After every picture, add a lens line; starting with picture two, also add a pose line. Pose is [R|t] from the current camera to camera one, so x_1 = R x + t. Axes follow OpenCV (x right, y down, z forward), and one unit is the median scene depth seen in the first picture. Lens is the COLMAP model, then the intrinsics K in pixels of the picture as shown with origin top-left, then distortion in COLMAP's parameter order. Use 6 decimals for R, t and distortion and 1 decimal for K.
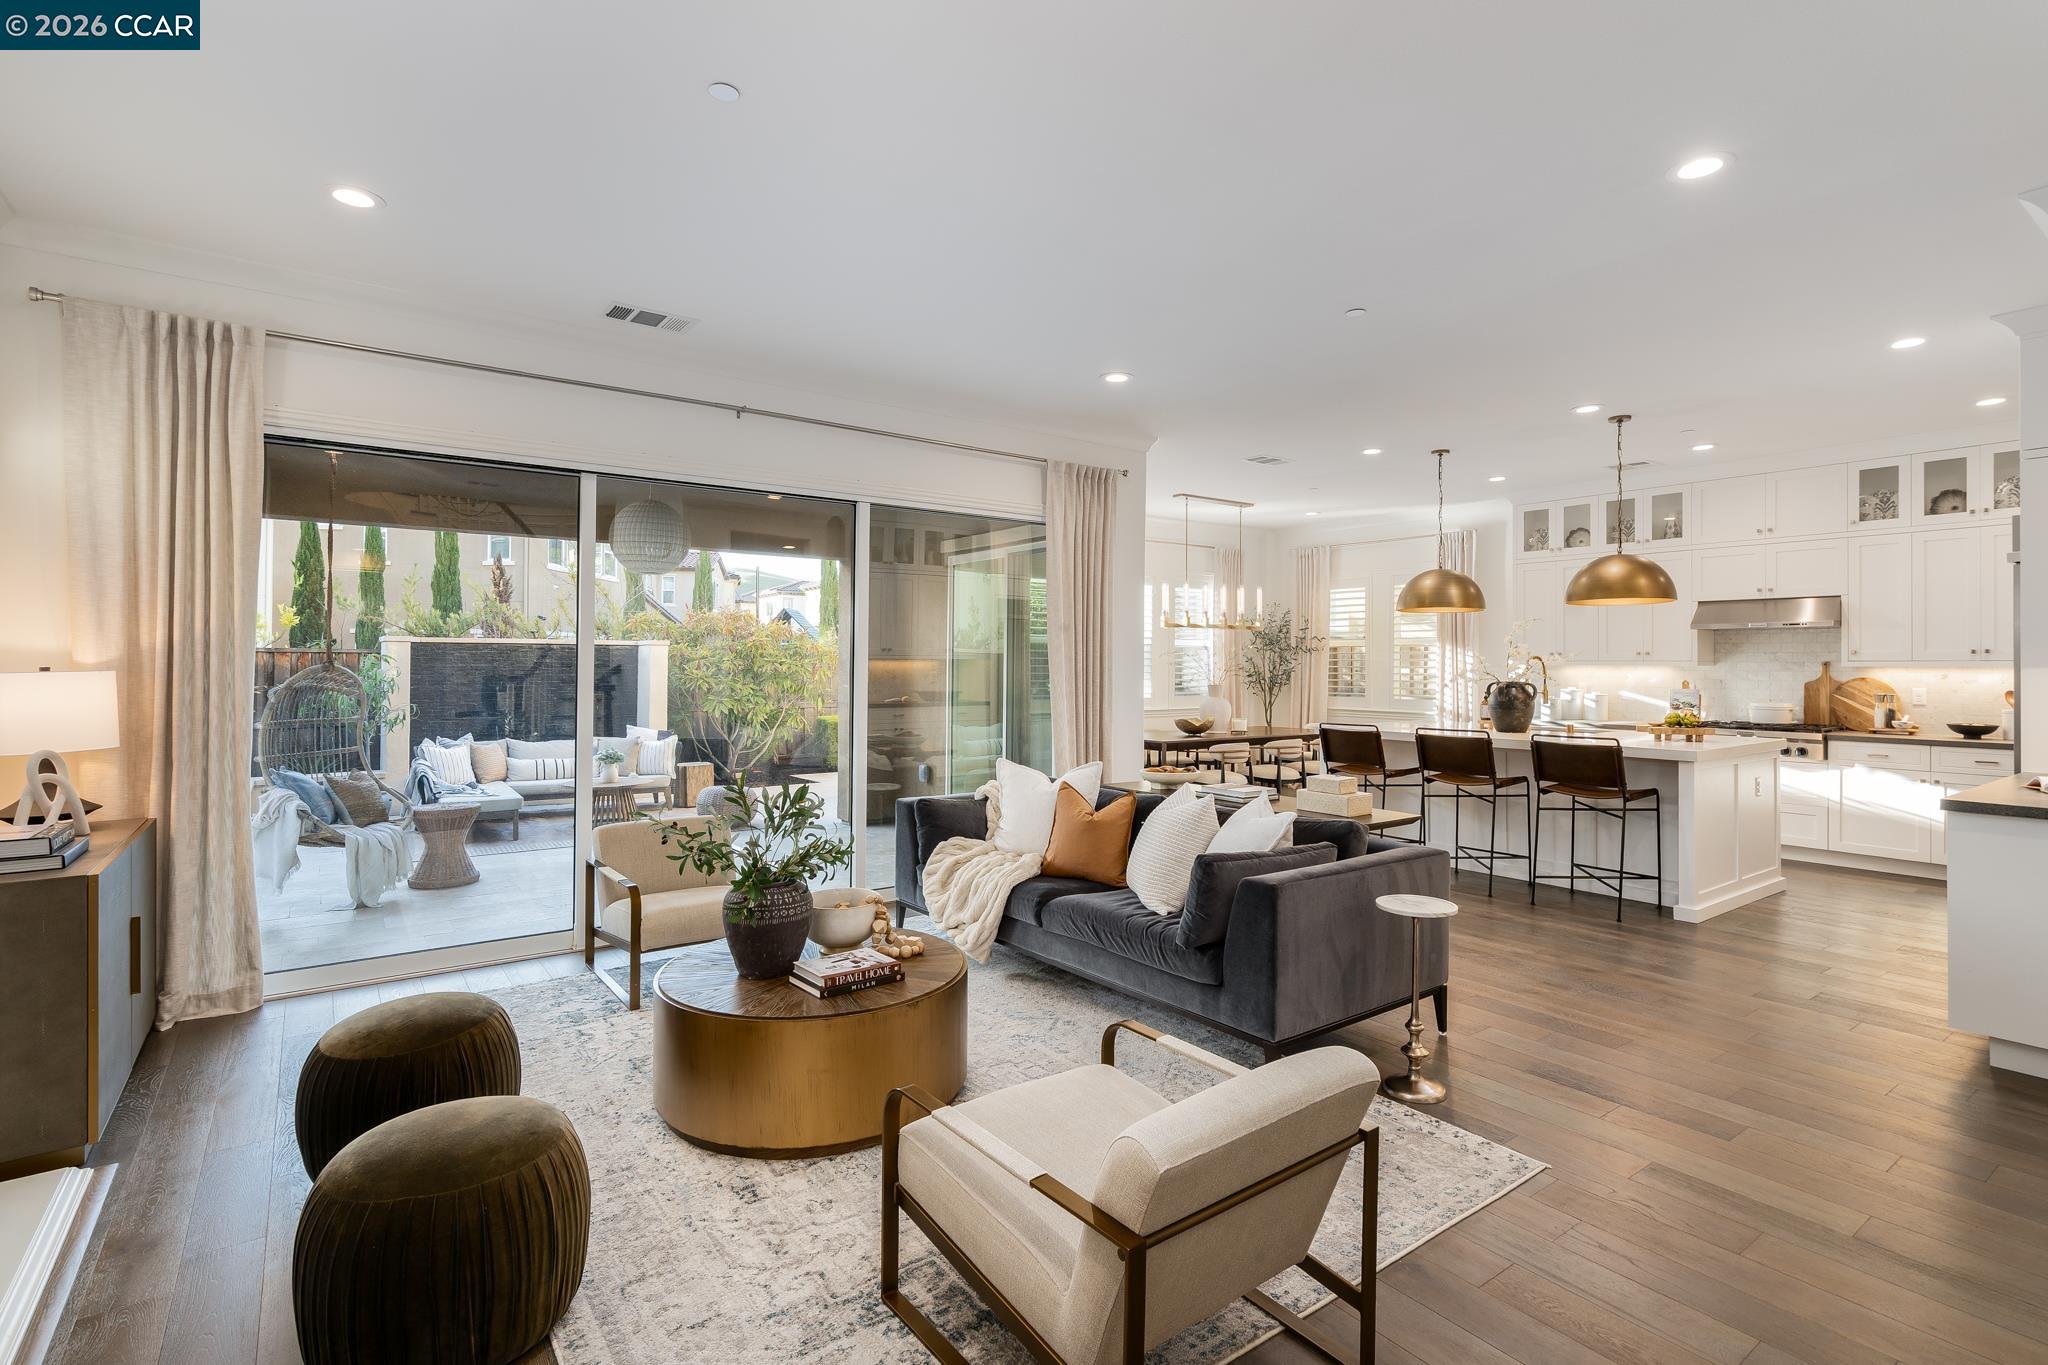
lens RADIAL K [[972.7, 0, 1031.0], [0, 972.7, 657.2], [0, 0, 1]] dist [-0.001521, 0.000019]
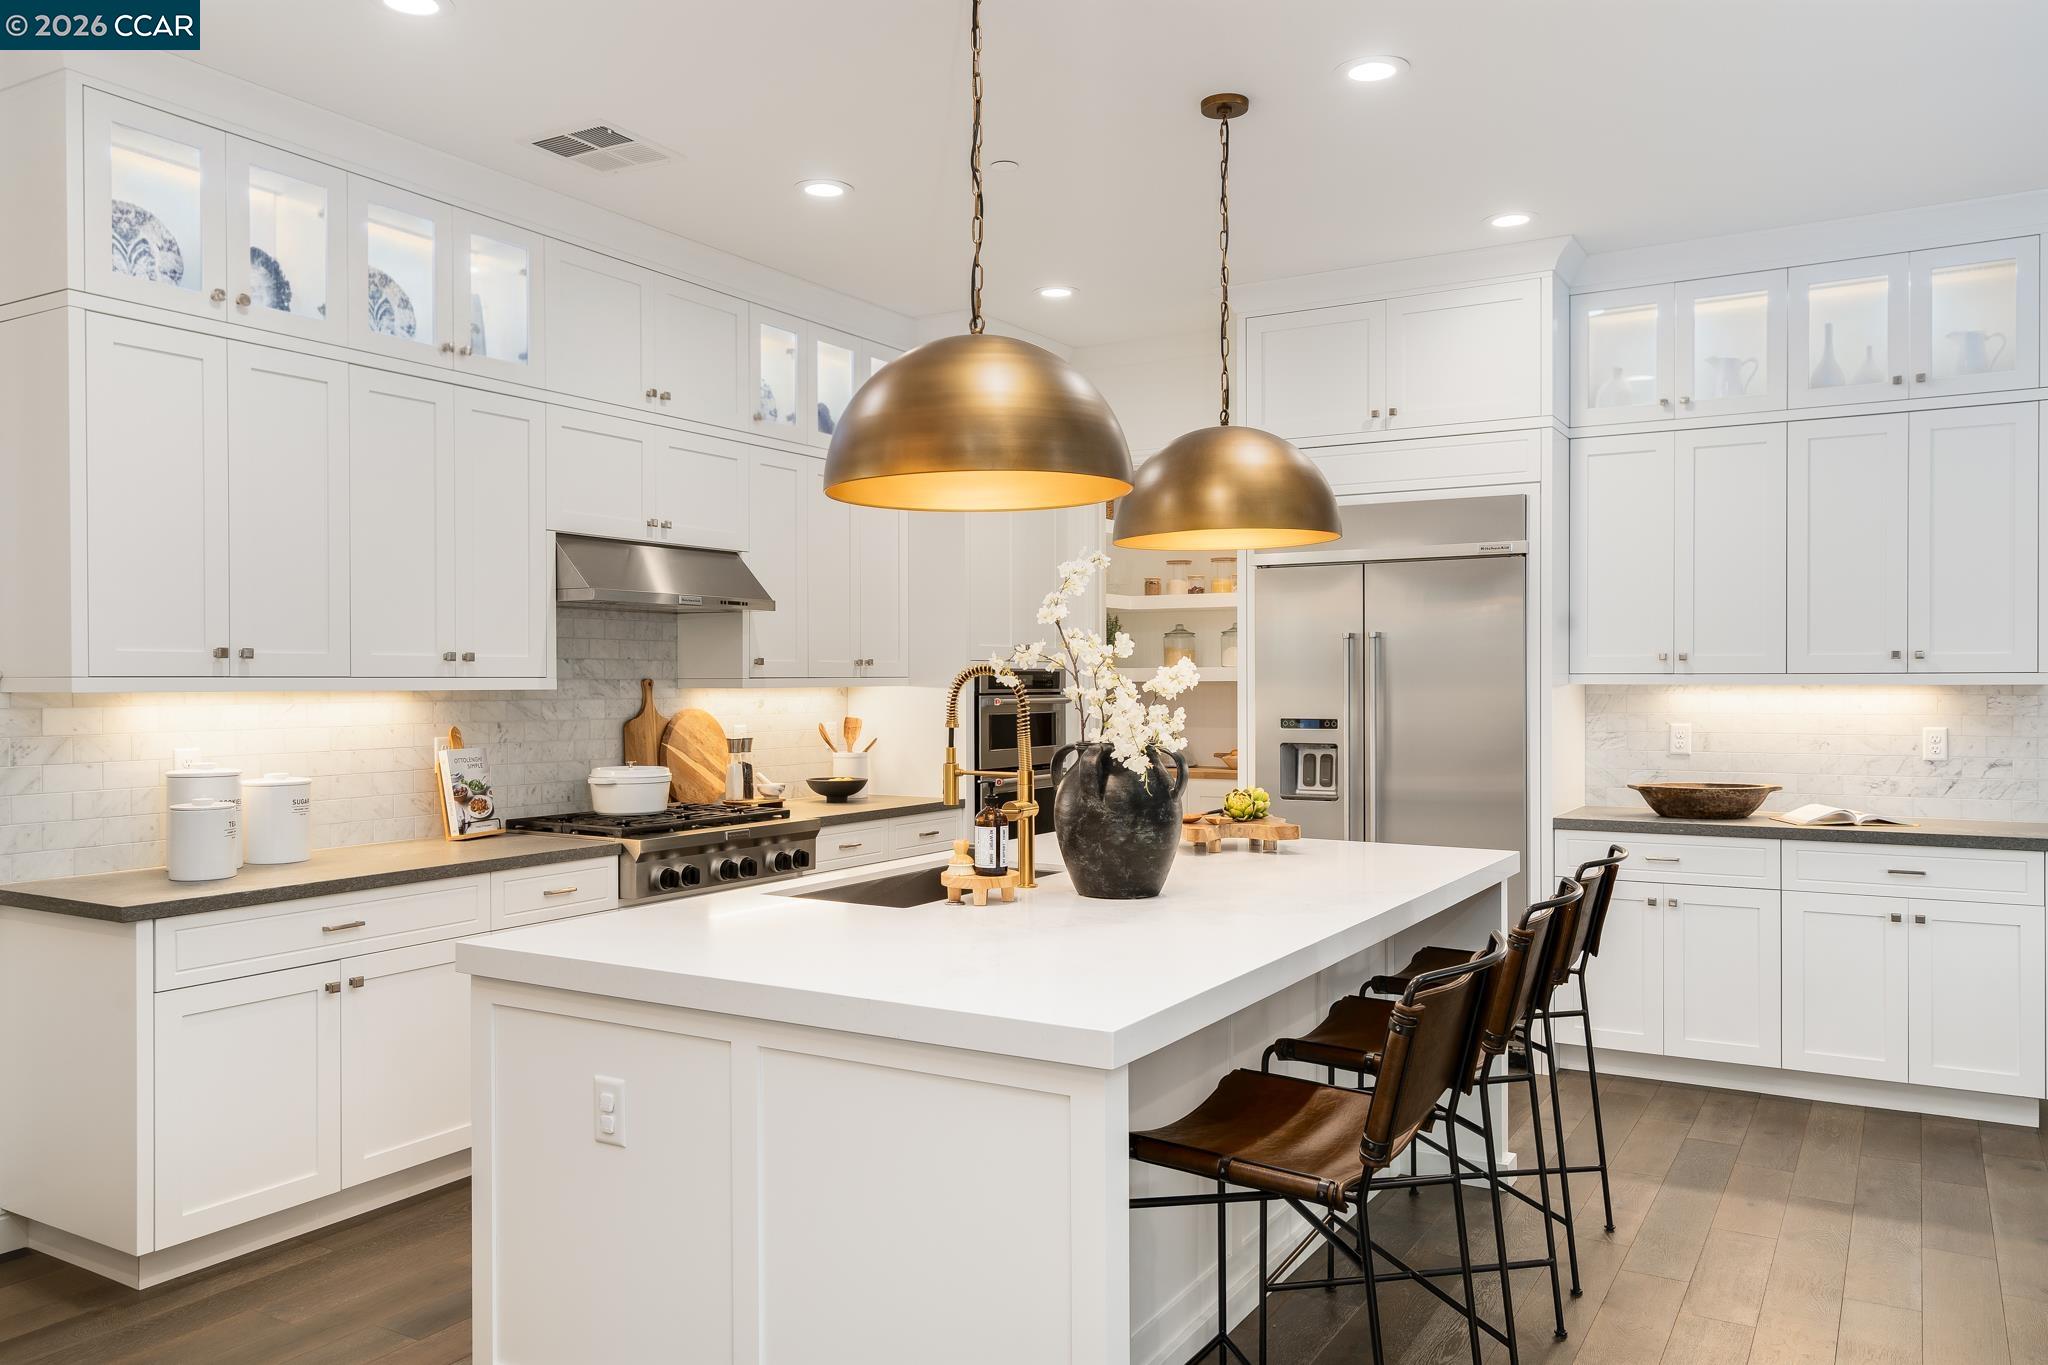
lens RADIAL K [[1496.6, 0, 1024.0], [0, 1496.6, 682.5], [0, 0, 1]] dist [0.000209, 0.000263]
pose [[-0.391229, -0.002725, 0.920289, 0.032756], [-0.005415, 0.999985, 0.000659, 0.004999], [-0.920277, -0.004726, -0.391238, 1.192816]]
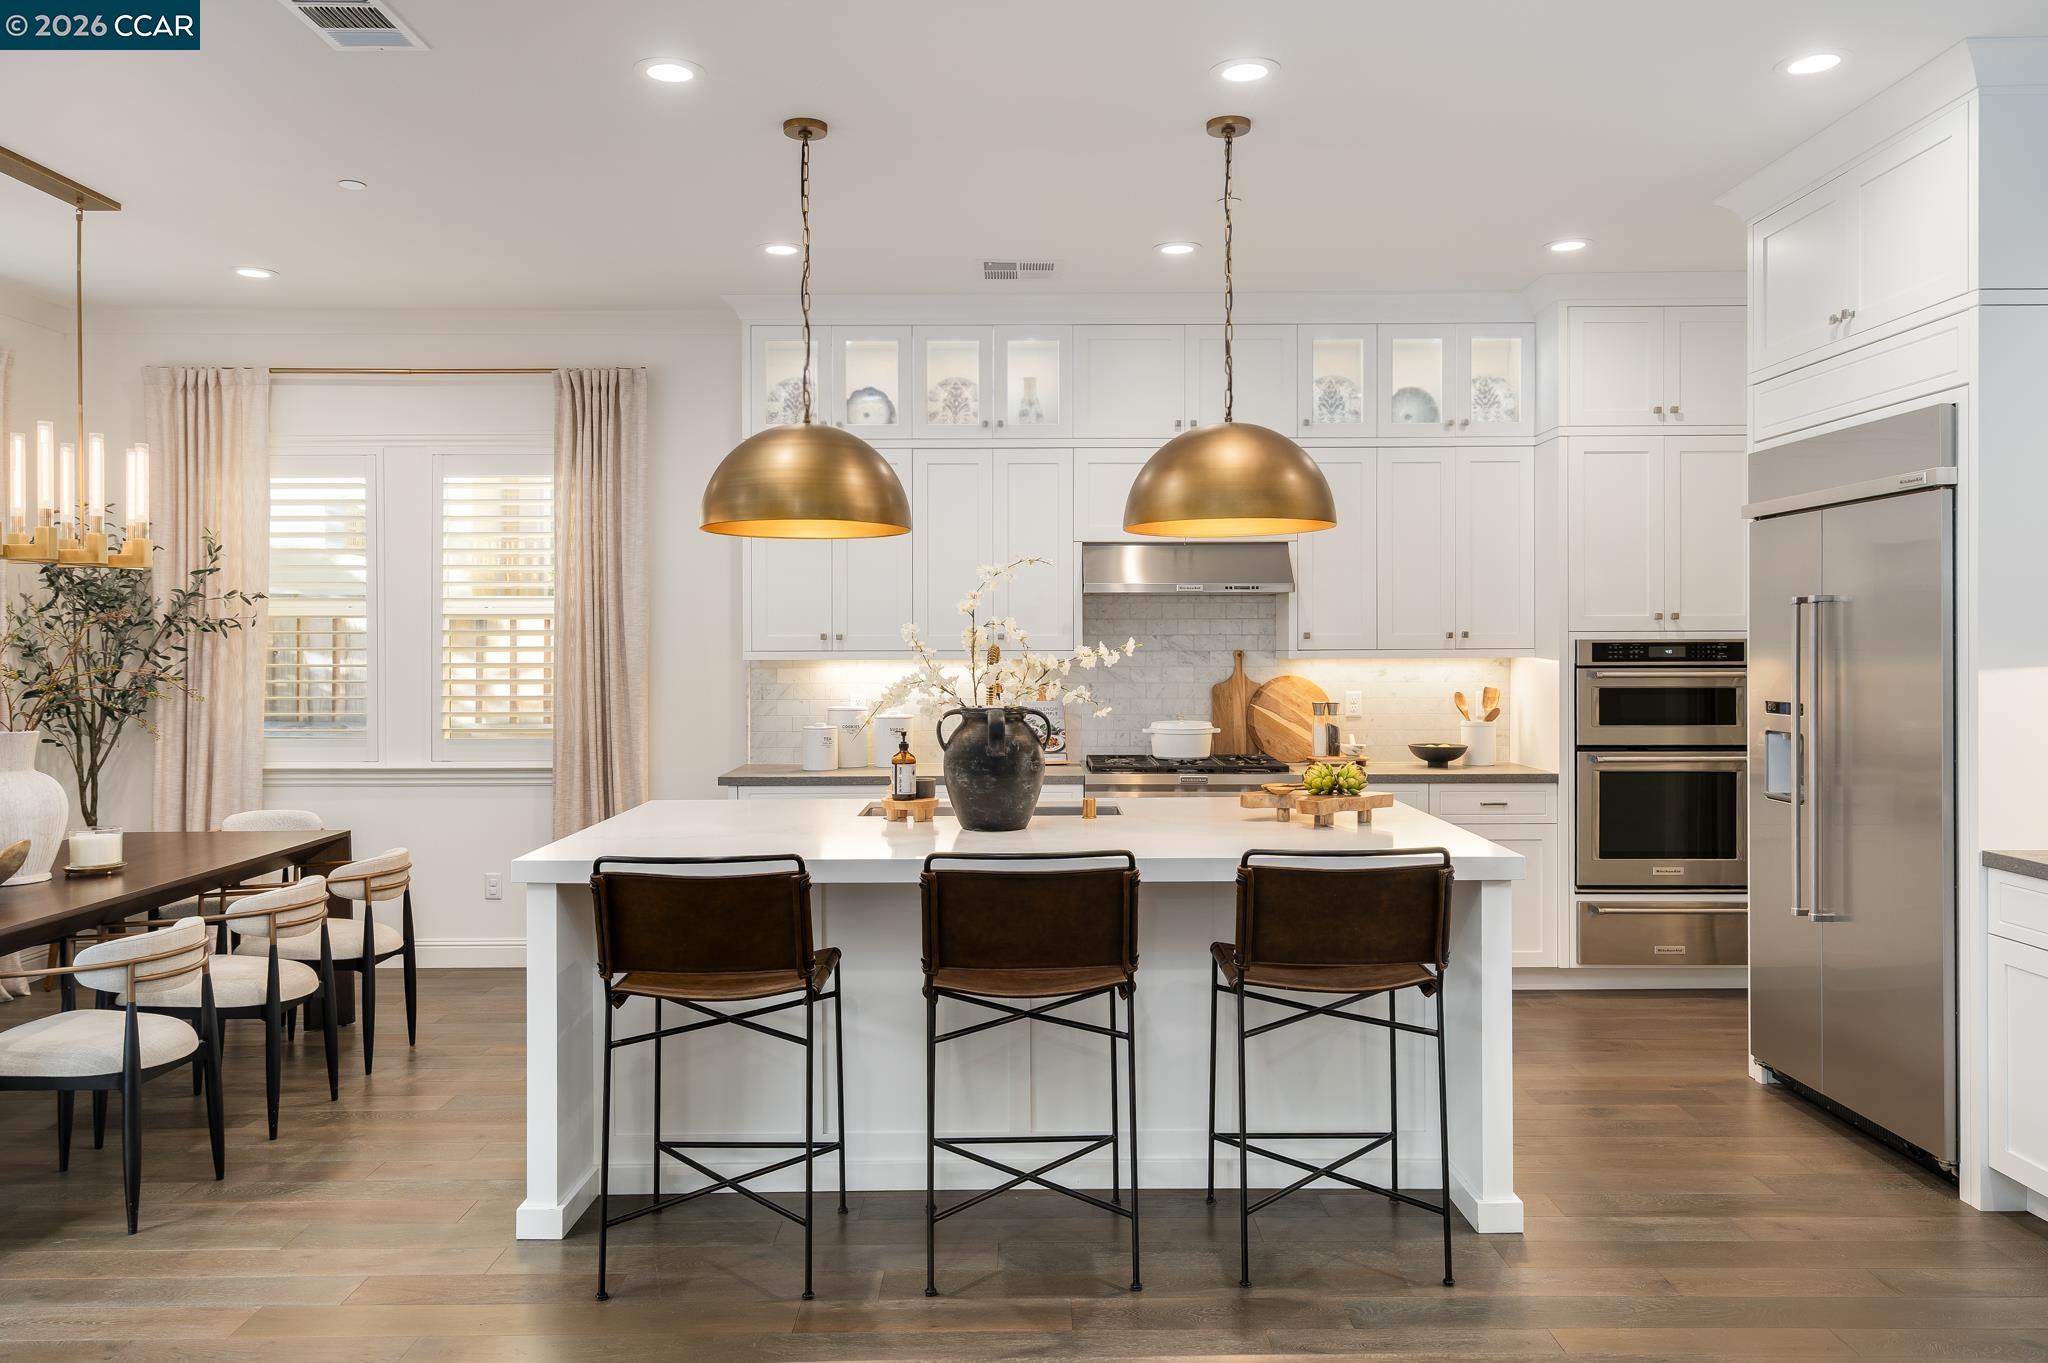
lens RADIAL K [[1494.1, 0, 1020.4], [0, 1494.1, 641.4], [0, 0, 1]] dist [0.001239, 0.011146]
pose [[0.588740, -0.003160, 0.808316, -0.020366], [-0.001222, 0.999988, 0.004800, -0.005975], [-0.808321, -0.003813, 0.588729, 0.594036]]
